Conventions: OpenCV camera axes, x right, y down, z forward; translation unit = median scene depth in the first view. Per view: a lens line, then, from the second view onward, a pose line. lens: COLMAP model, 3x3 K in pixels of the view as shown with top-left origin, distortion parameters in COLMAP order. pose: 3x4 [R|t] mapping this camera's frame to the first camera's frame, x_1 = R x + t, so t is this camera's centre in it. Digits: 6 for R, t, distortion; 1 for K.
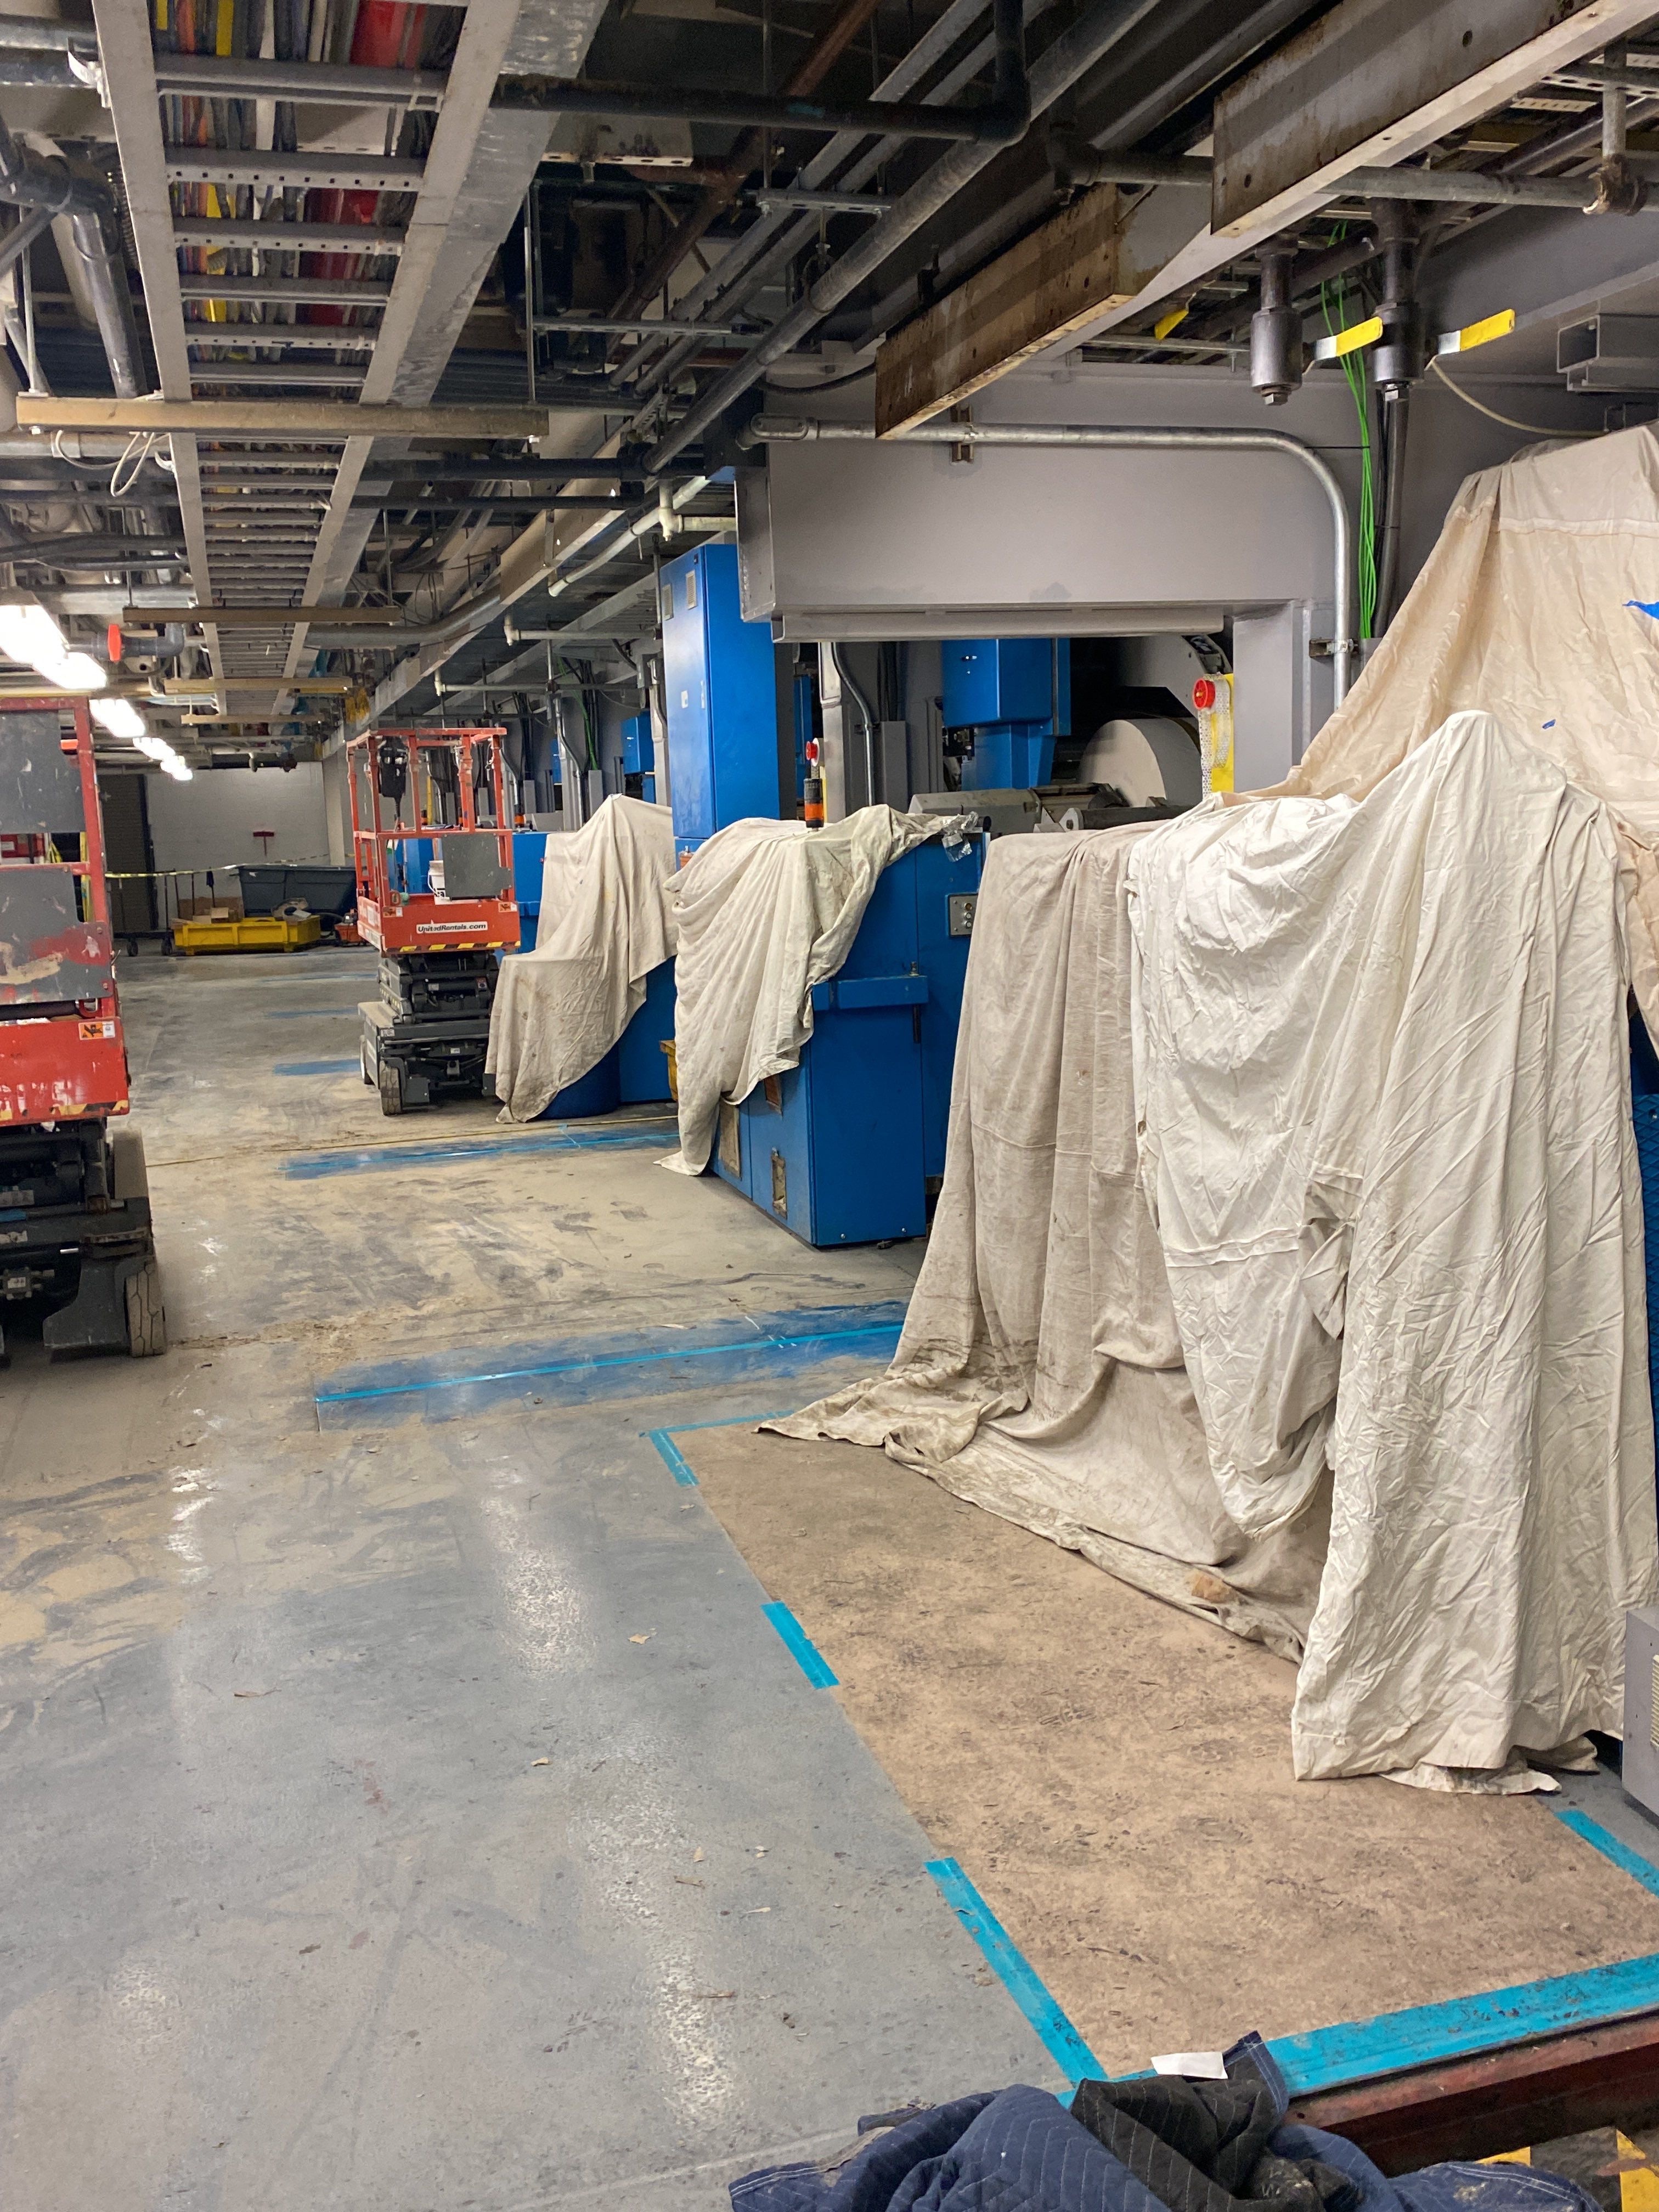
lens RADIAL K [[1920.3, 0, 826.6], [0, 1920.3, 1073.9], [0, 0, 1]] dist [0.146097, -0.389359]
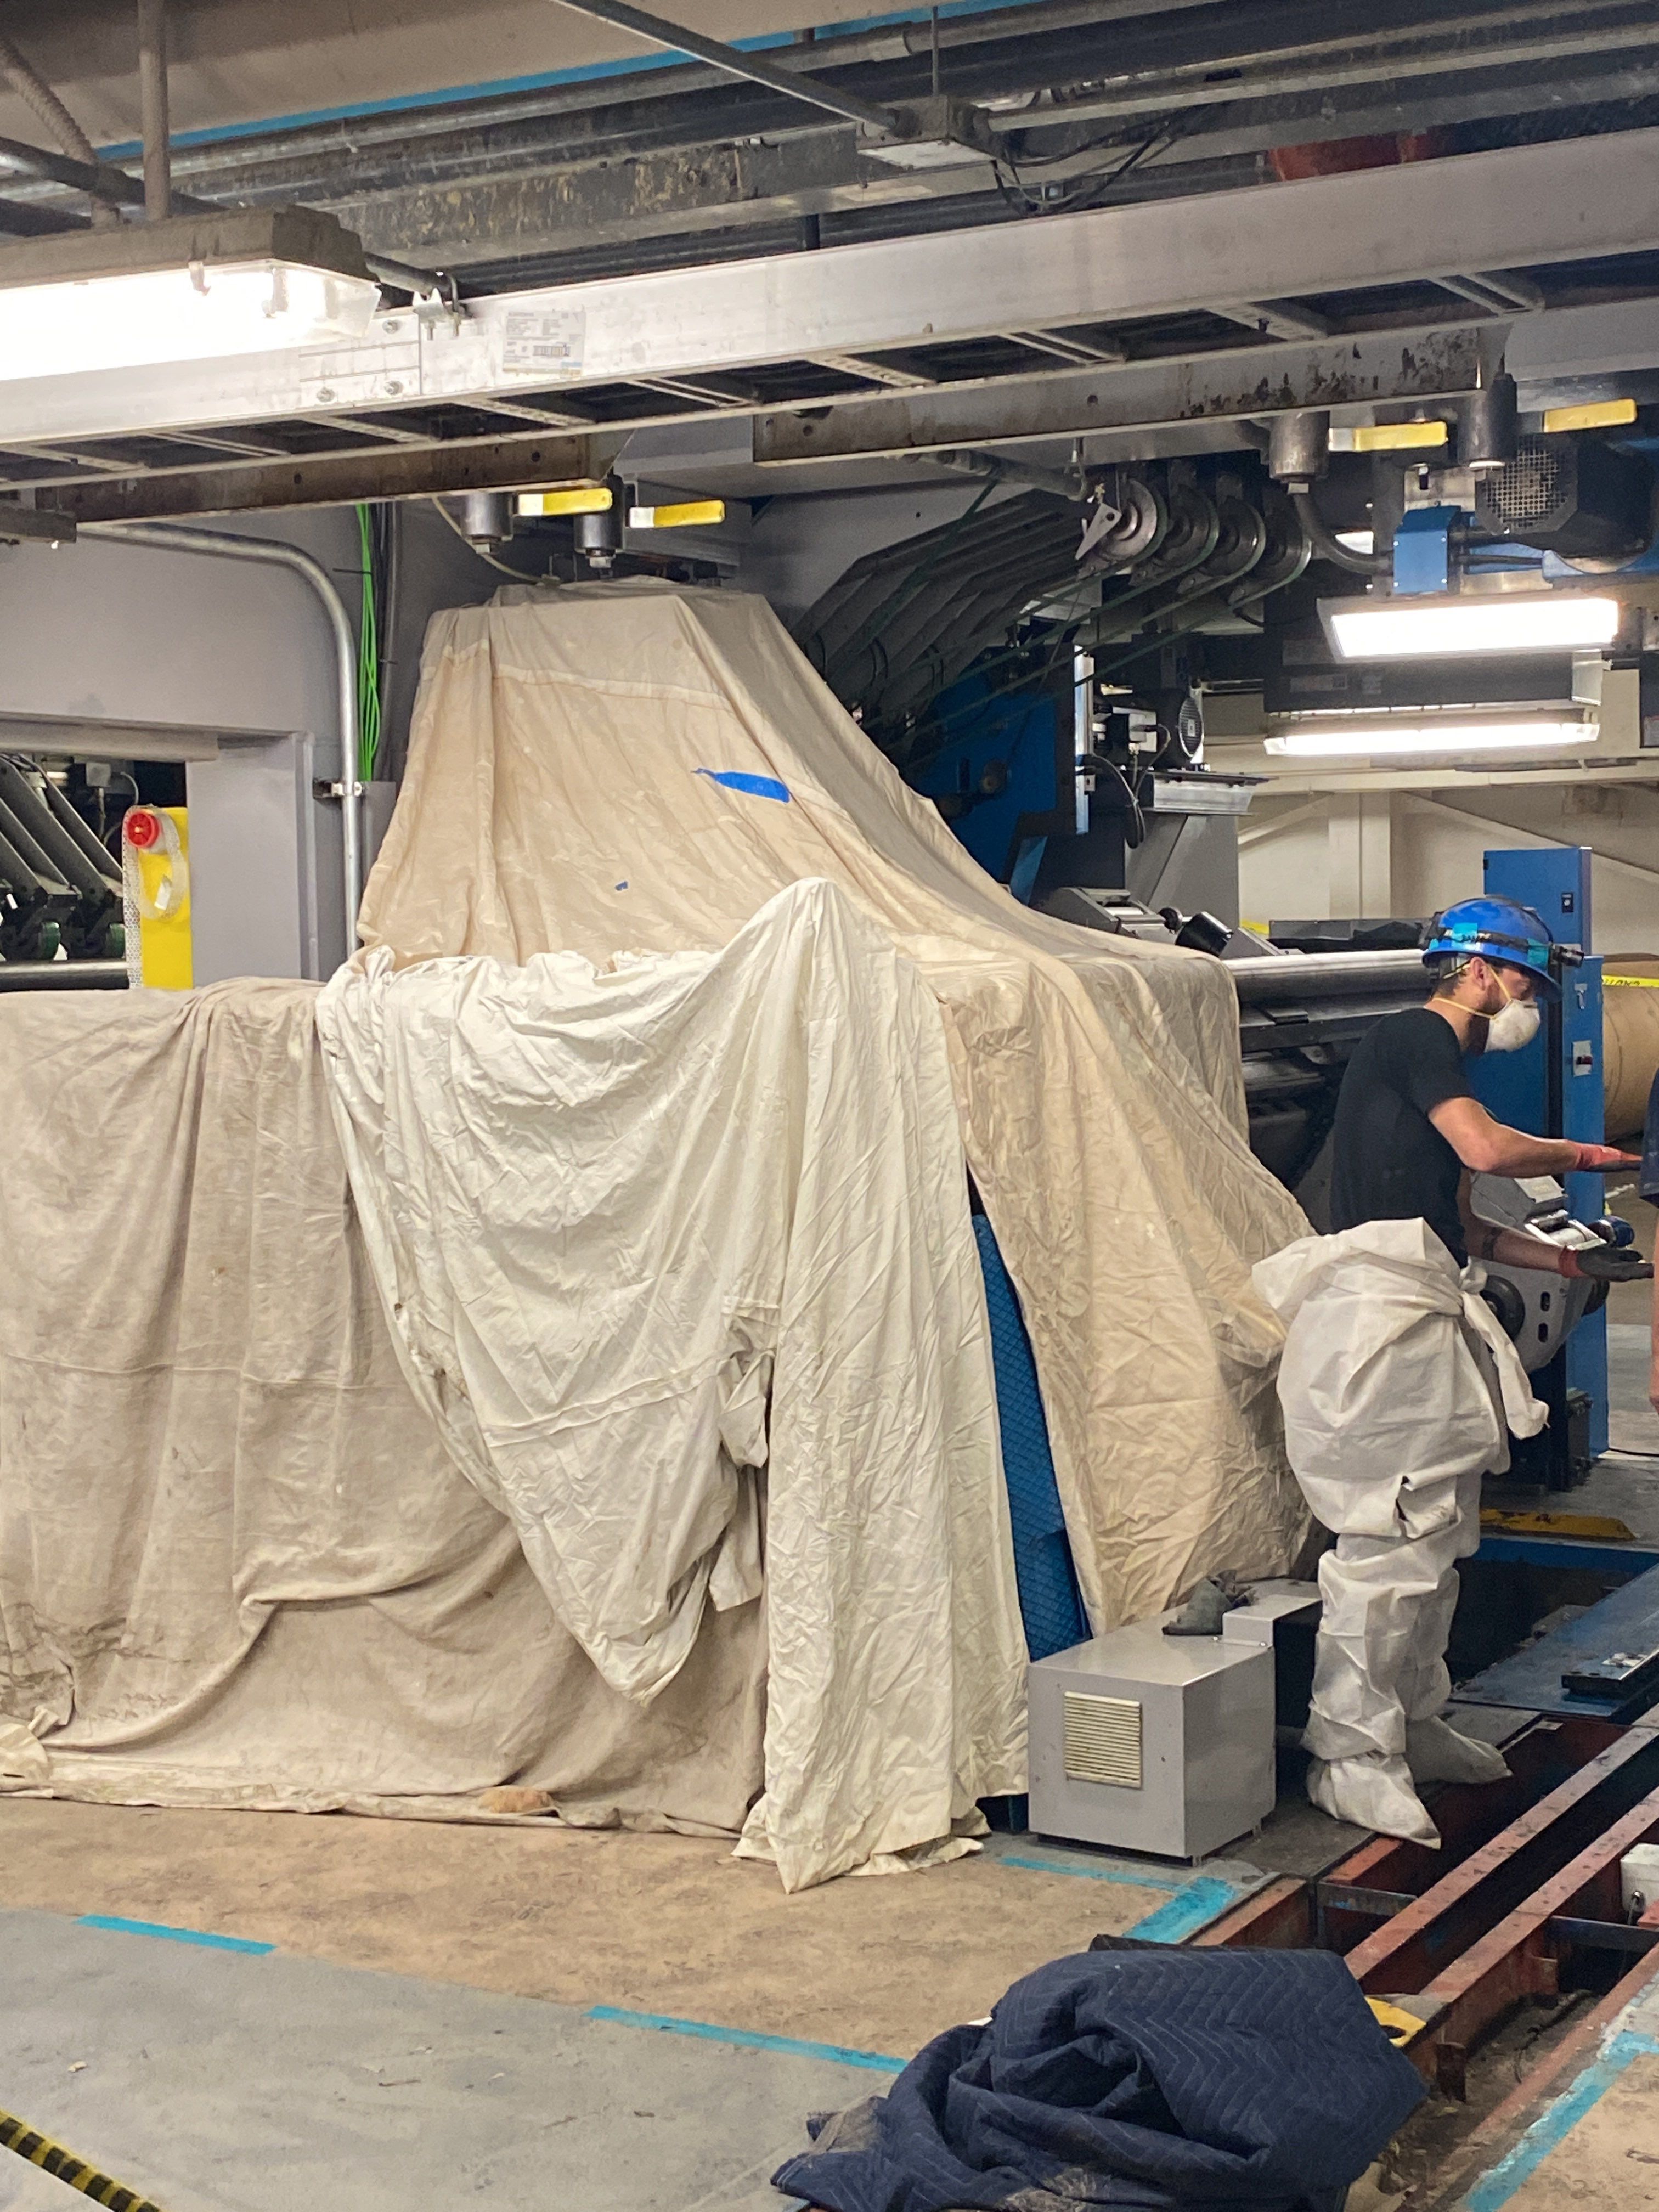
lens RADIAL K [[3233.7, 0, 831.2], [0, 3233.7, 1051.8], [0, 0, 1]] dist [0.198008, -0.646713]
pose [[0.723286, -0.002213, 0.690545, -0.882065], [0.084528, 0.992759, -0.085355, 0.065079], [-0.685355, 0.120107, 0.718236, -0.295726]]
